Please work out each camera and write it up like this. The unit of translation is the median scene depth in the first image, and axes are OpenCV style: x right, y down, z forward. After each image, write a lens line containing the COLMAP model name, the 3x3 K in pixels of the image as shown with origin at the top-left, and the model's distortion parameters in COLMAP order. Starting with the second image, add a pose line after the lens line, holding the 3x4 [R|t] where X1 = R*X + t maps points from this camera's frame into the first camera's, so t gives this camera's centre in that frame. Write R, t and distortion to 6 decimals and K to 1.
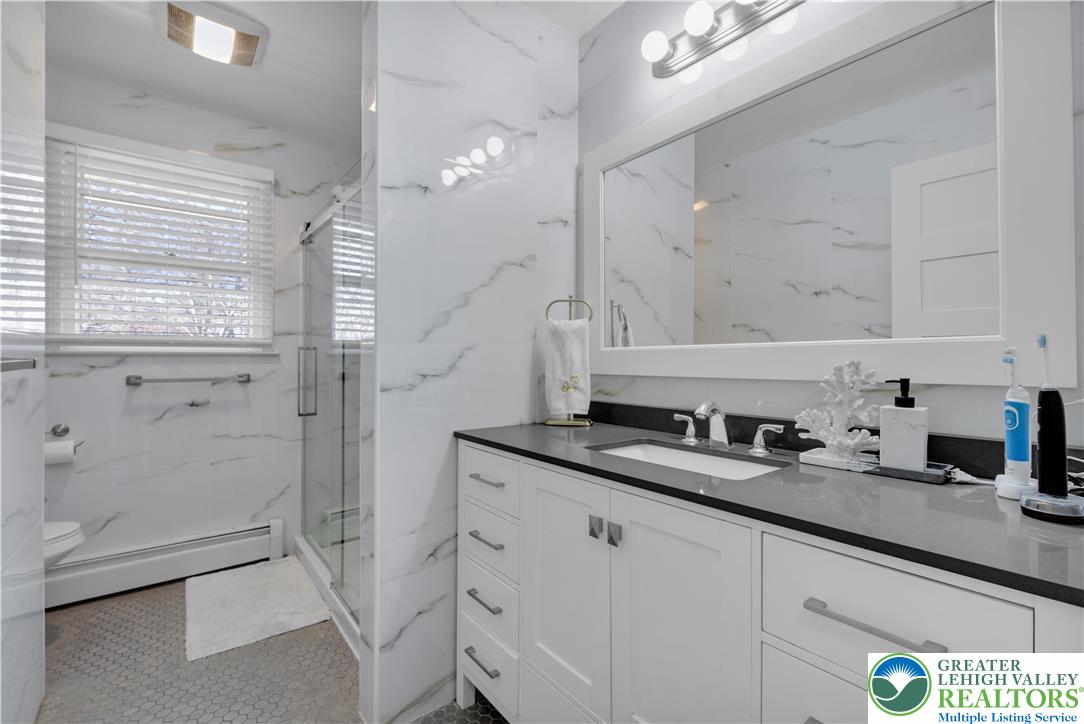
lens RADIAL K [[478.7, 0, 542.3], [0, 478.7, 361.3], [0, 0, 1]] dist [0.004902, 0.000703]
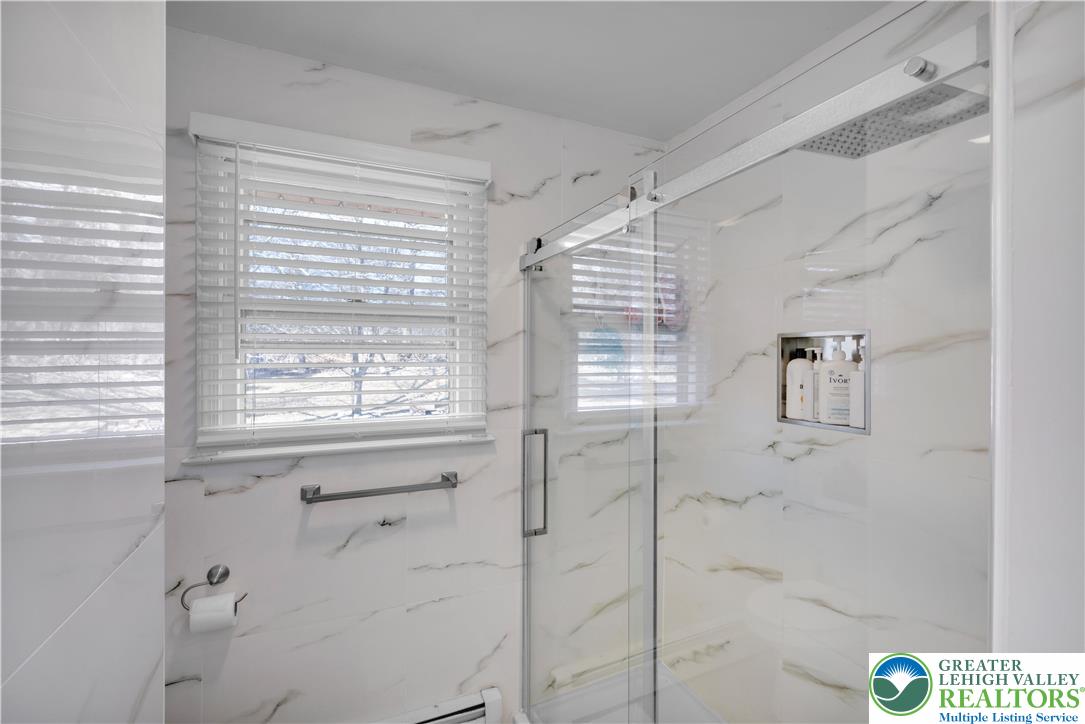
lens RADIAL K [[479.1, 0, 542.7], [0, 479.1, 357.9], [0, 0, 1]] dist [0.004902, 0.000703]
pose [[0.972280, 0.006235, -0.233735, -0.339139], [-0.004071, 0.999944, 0.009739, -0.140701], [0.233782, -0.008518, 0.972252, 0.381145]]
